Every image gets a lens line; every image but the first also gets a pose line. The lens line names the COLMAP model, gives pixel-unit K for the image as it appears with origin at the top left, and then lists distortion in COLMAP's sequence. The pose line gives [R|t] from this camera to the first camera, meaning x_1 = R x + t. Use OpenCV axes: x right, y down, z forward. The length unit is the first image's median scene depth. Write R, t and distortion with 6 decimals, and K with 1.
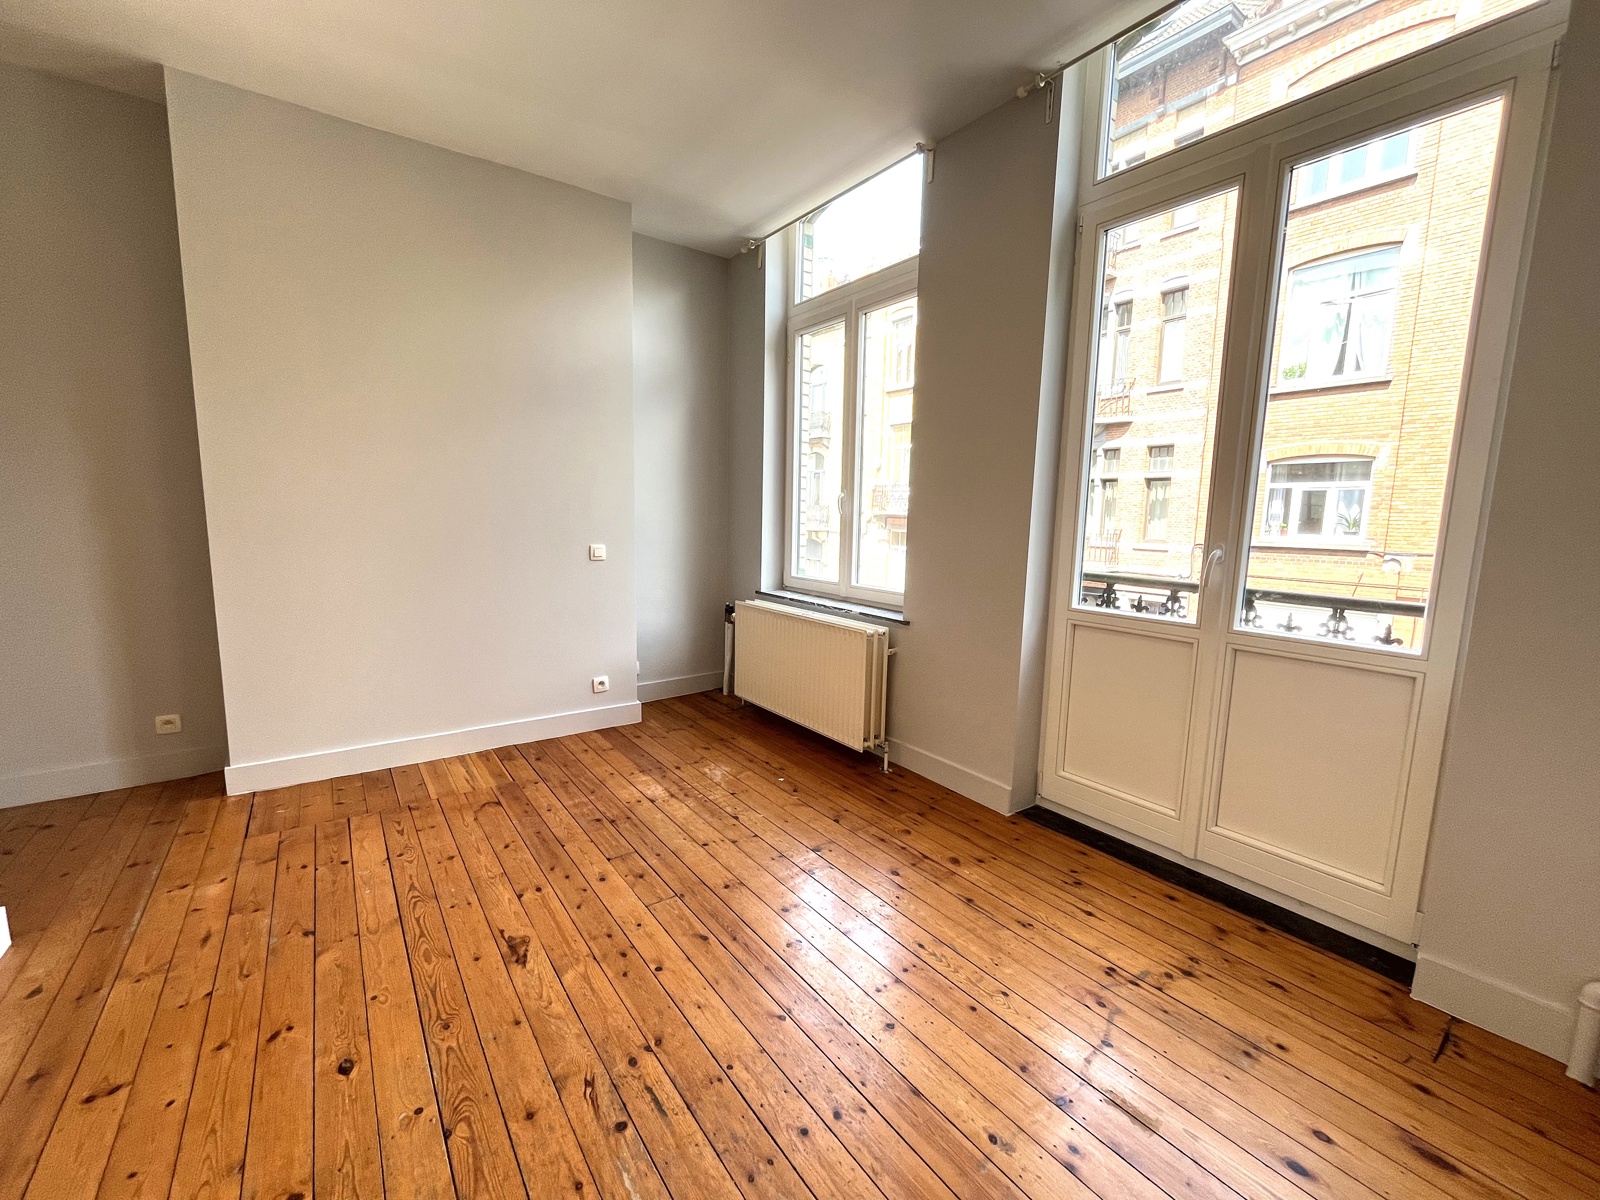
lens RADIAL K [[647.3, 0, 795.4], [0, 647.3, 597.4], [0, 0, 1]] dist [-0.003612, -0.000133]
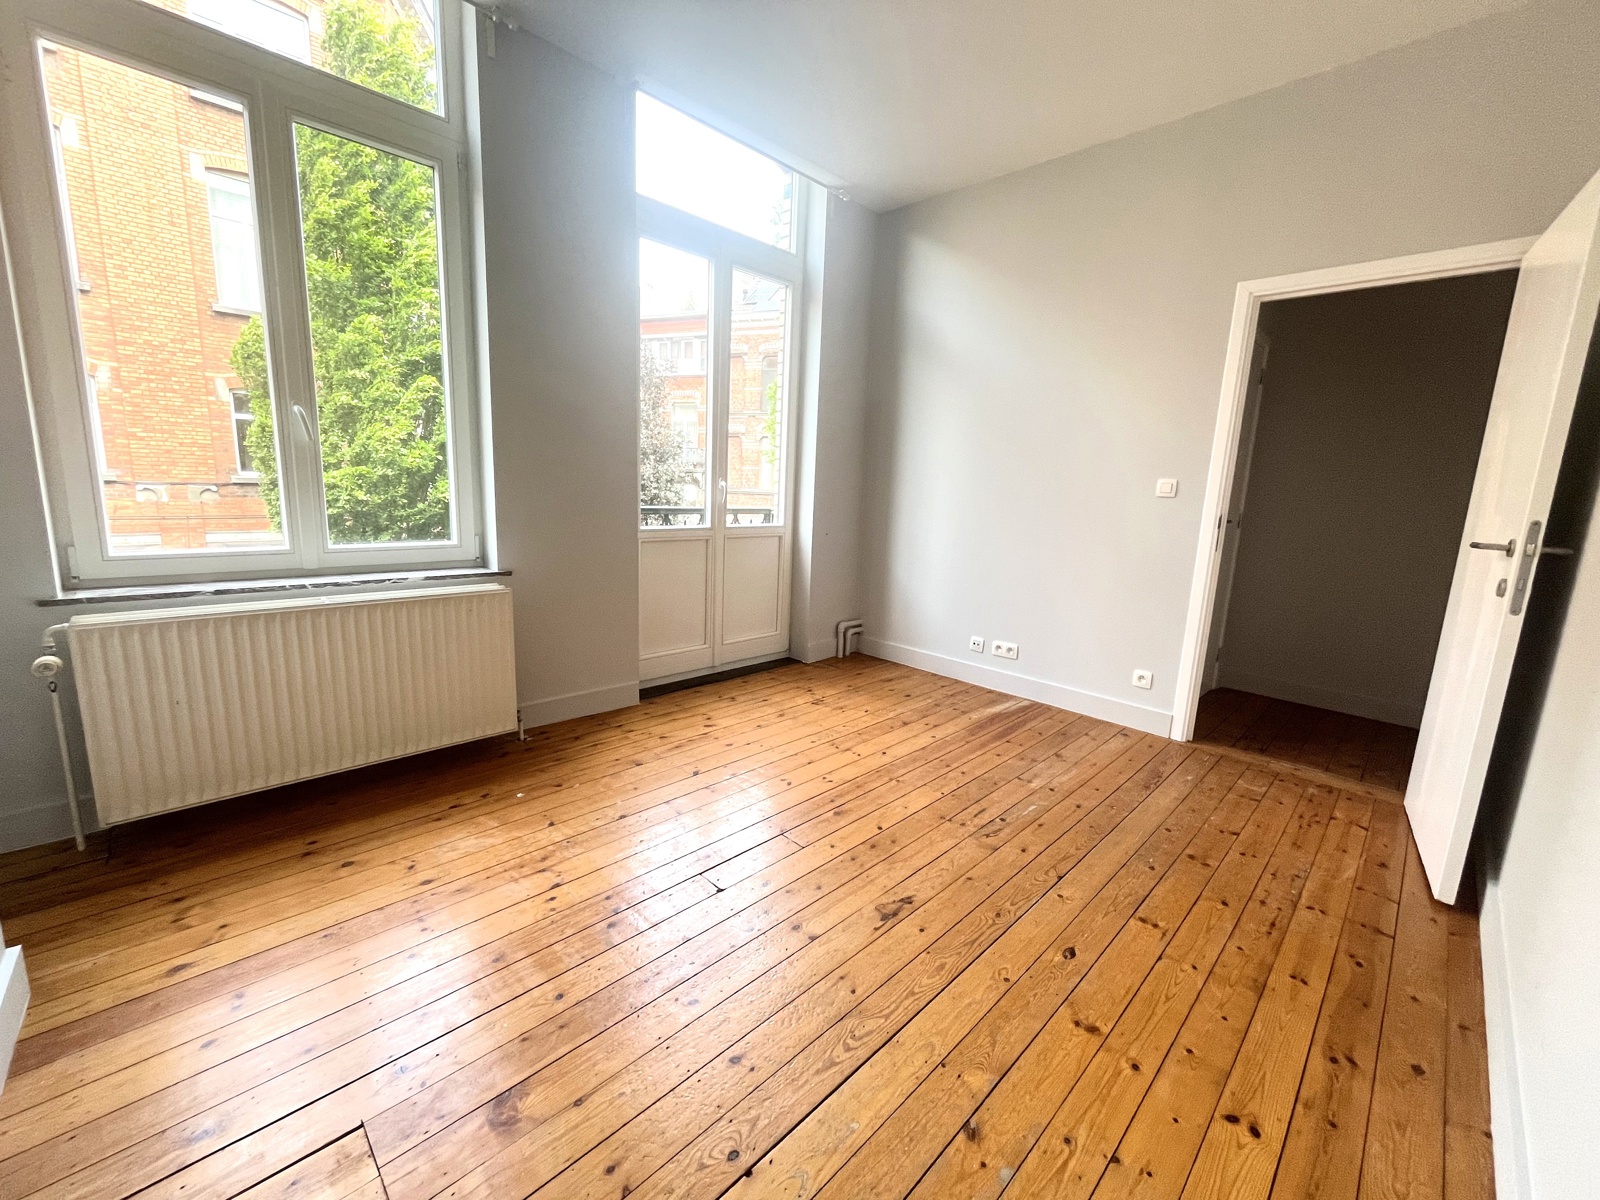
lens RADIAL K [[647.3, 0, 795.4], [0, 647.3, 600.5], [0, 0, 1]] dist [-0.003612, -0.000133]
pose [[-0.144269, -0.201652, 0.968774, -1.262341], [0.087027, 0.972637, 0.215416, -0.136088], [-0.985704, 0.115387, -0.122772, 1.211277]]
